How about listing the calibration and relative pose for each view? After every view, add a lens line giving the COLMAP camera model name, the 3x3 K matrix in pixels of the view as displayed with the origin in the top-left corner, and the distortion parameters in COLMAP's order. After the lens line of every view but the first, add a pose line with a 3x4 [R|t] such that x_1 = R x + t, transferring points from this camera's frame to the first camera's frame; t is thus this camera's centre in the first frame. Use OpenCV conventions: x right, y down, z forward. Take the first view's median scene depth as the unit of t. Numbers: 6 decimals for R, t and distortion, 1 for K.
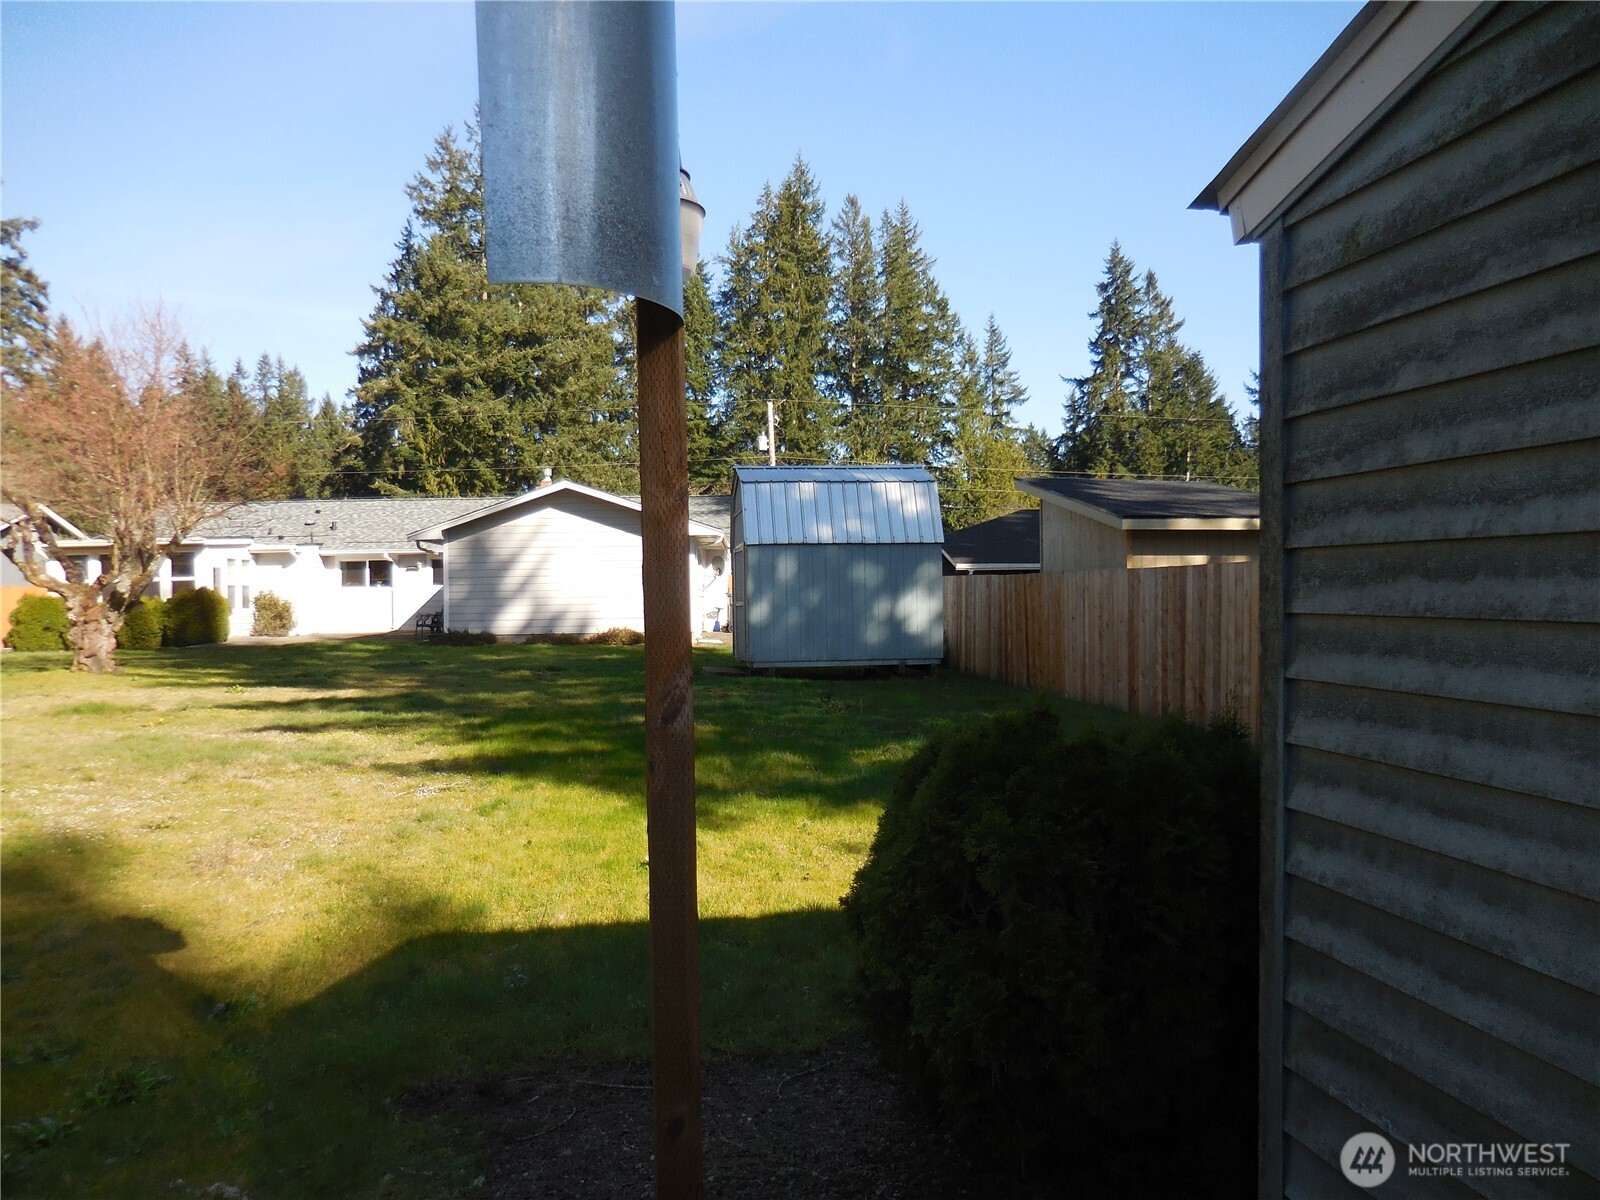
lens RADIAL K [[1254.2, 0, 778.4], [0, 1254.2, 544.7], [0, 0, 1]] dist [-0.018752, 0.063618]
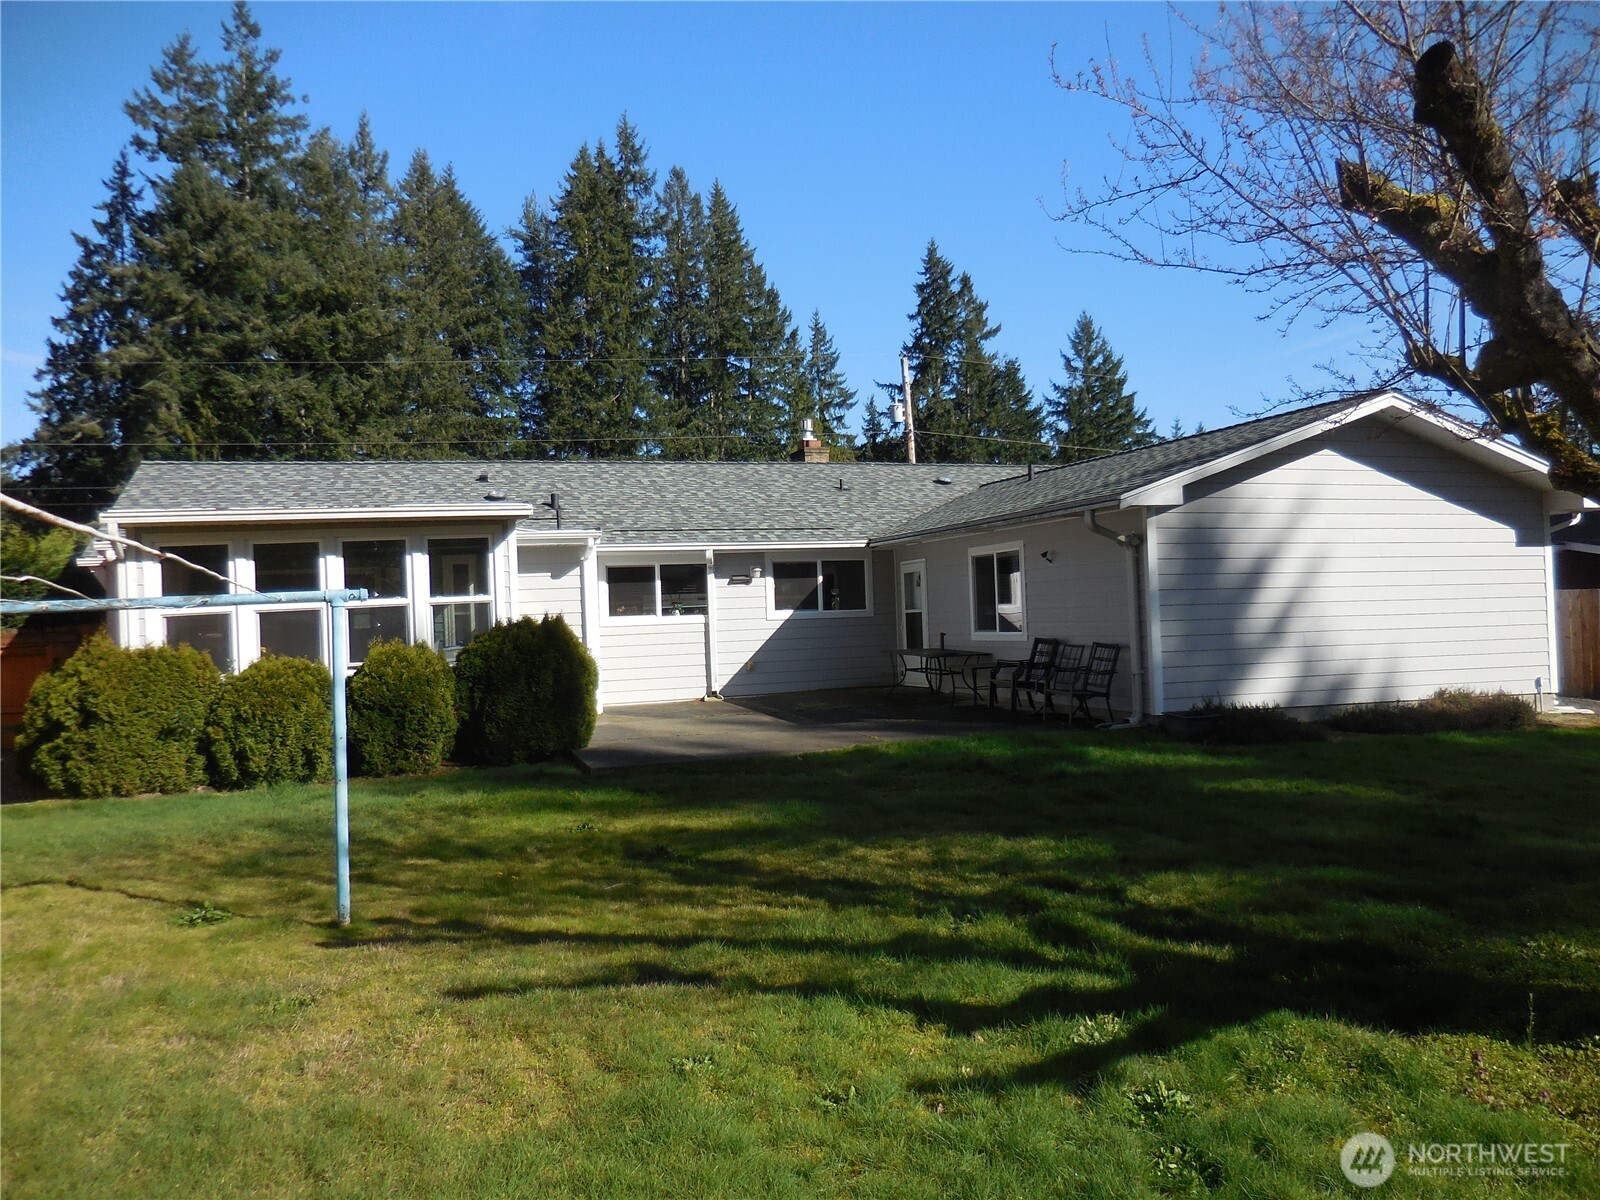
lens RADIAL K [[1254.2, 0, 783.3], [0, 1254.2, 566.5], [0, 0, 1]] dist [-0.018752, 0.063618]
pose [[0.960618, -0.012657, 0.277585, -0.120067], [0.013210, 0.999913, -0.000125, 0.003894], [-0.277559, 0.003787, 0.960701, 0.135391]]
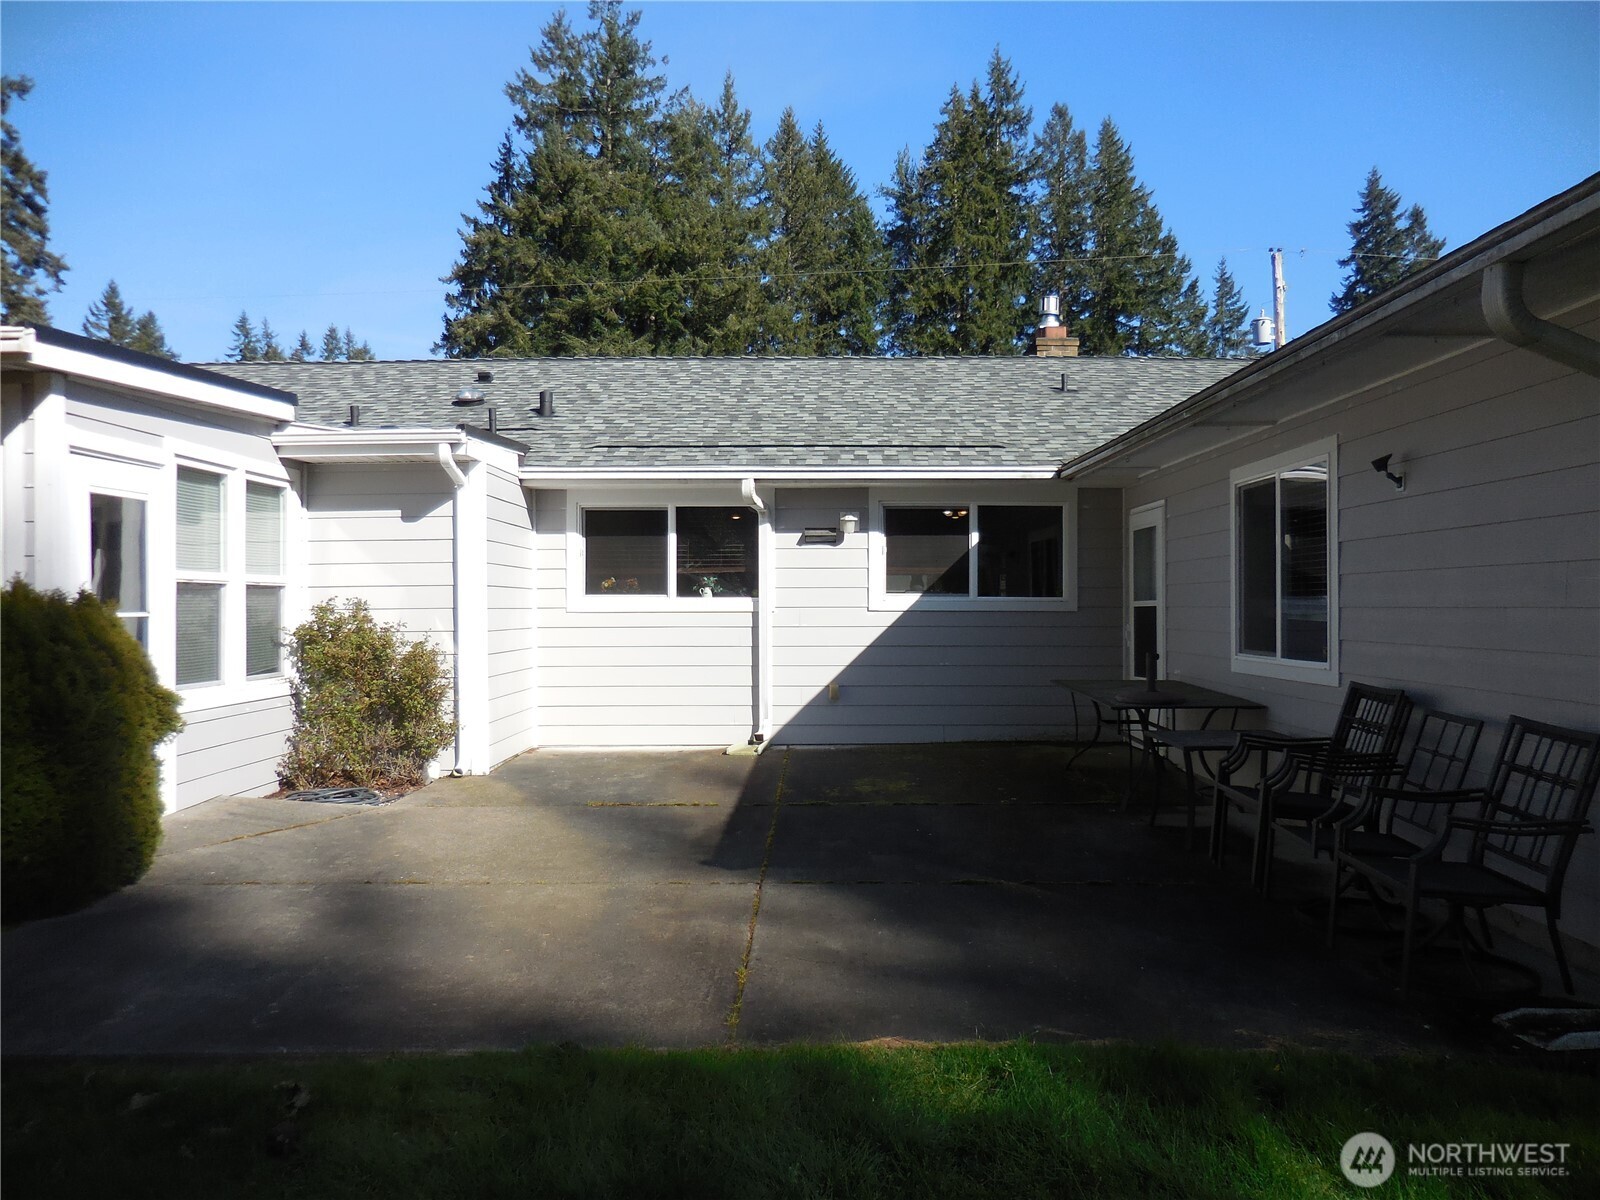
lens RADIAL K [[1254.2, 0, 781.0], [0, 1254.2, 572.3], [0, 0, 1]] dist [-0.018752, 0.063618]
pose [[0.998982, 0.011883, -0.043521, -0.081802], [-0.011136, 0.999787, 0.017377, 0.006425], [0.043719, -0.016875, 0.998901, 0.198548]]
